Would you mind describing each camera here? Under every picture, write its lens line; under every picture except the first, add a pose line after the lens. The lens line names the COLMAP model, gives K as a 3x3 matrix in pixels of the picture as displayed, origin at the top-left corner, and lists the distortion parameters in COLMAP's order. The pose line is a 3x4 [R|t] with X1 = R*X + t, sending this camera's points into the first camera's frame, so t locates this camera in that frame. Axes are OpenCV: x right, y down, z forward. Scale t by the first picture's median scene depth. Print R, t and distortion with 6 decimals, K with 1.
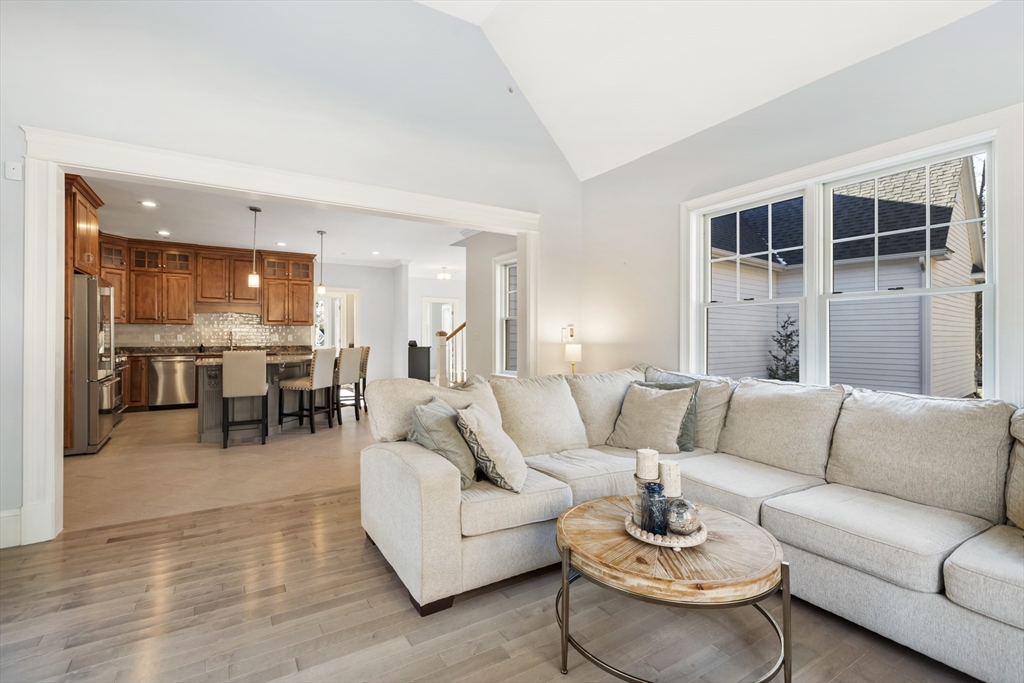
lens RADIAL K [[471.6, 0, 513.3], [0, 471.6, 333.7], [0, 0, 1]] dist [0.004215, 0.000352]
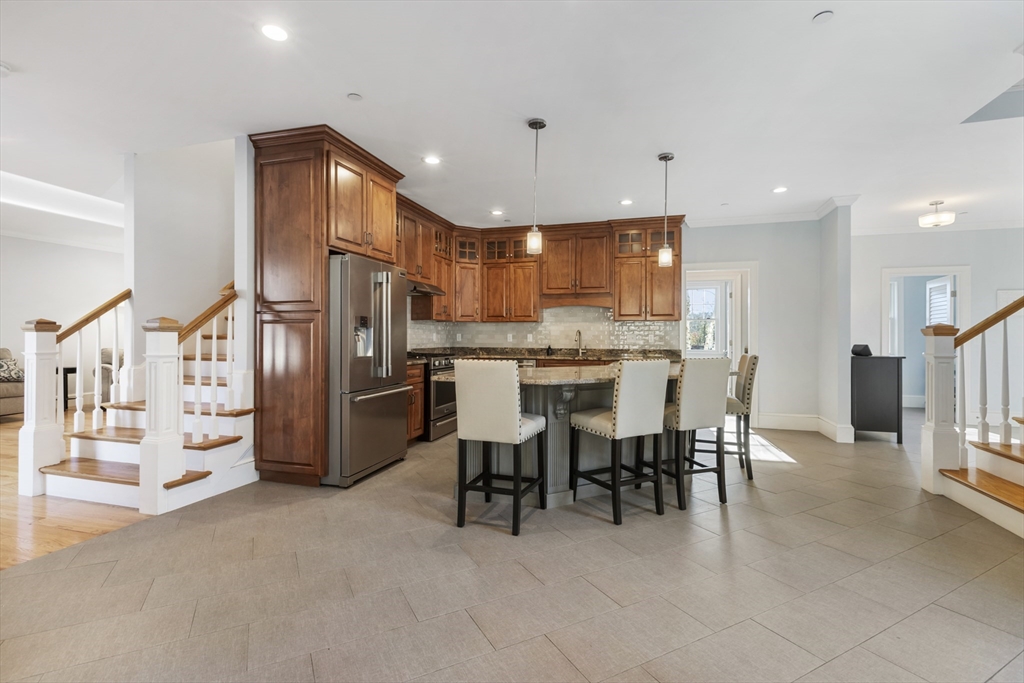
lens RADIAL K [[471.6, 0, 509.5], [0, 471.6, 335.7], [0, 0, 1]] dist [0.004215, 0.000352]
pose [[0.655035, -0.000496, -0.755599, -0.084749], [0.000683, 1.000000, -0.000065, 0.004943], [0.755599, -0.000473, 0.655035, 0.427635]]
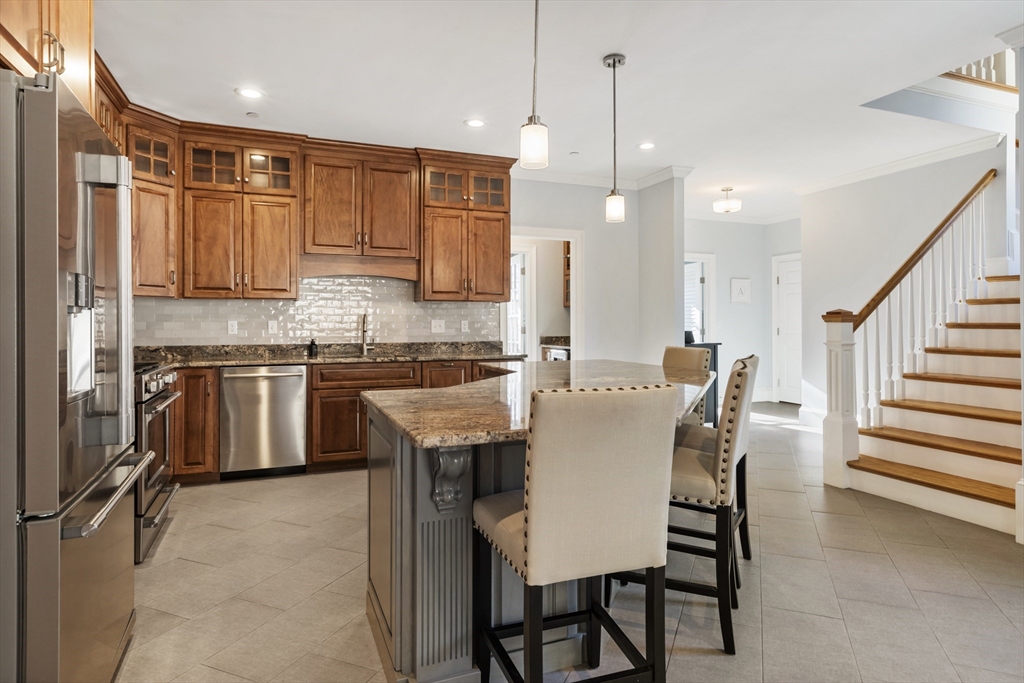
lens RADIAL K [[580.0, 0, 512.8], [0, 580.0, 317.6], [0, 0, 1]] dist [0.003437, 0.000290]
pose [[0.985553, -0.004145, -0.169315, -0.367561], [0.003892, 0.999991, -0.001830, 0.000740], [0.169321, 0.001145, 0.985560, 0.457914]]
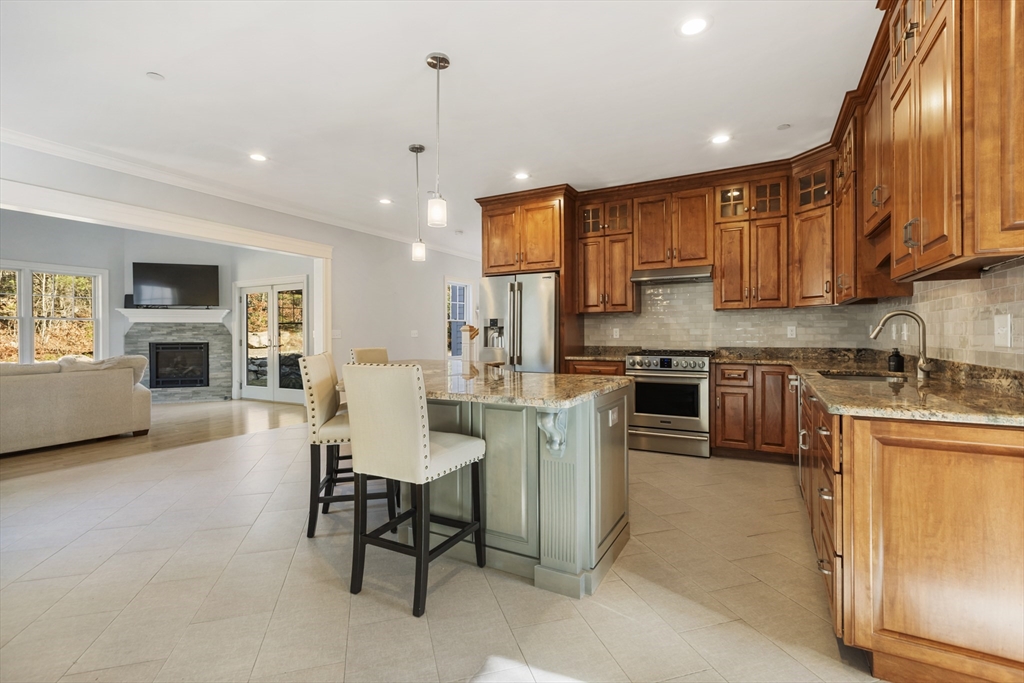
lens RADIAL K [[471.6, 0, 514.8], [0, 471.6, 334.5], [0, 0, 1]] dist [0.004215, 0.000352]
pose [[-0.869815, -0.000184, -0.493379, -0.241993], [0.004654, 0.999952, -0.008577, 0.013792], [0.493357, -0.009756, -0.869772, 1.237435]]
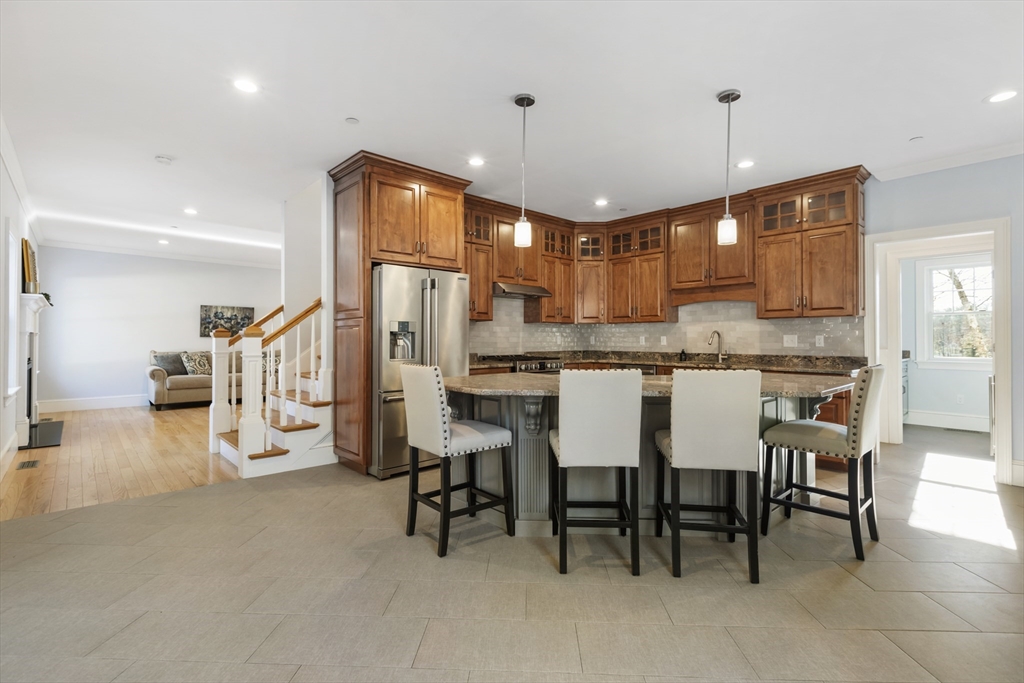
lens RADIAL K [[471.6, 0, 509.1], [0, 471.6, 336.2], [0, 0, 1]] dist [0.004215, 0.000352]
pose [[0.181855, -0.007501, -0.983297, -0.019615], [0.005727, 0.999962, -0.006569, 0.005399], [0.983309, -0.004437, 0.181892, 0.652909]]
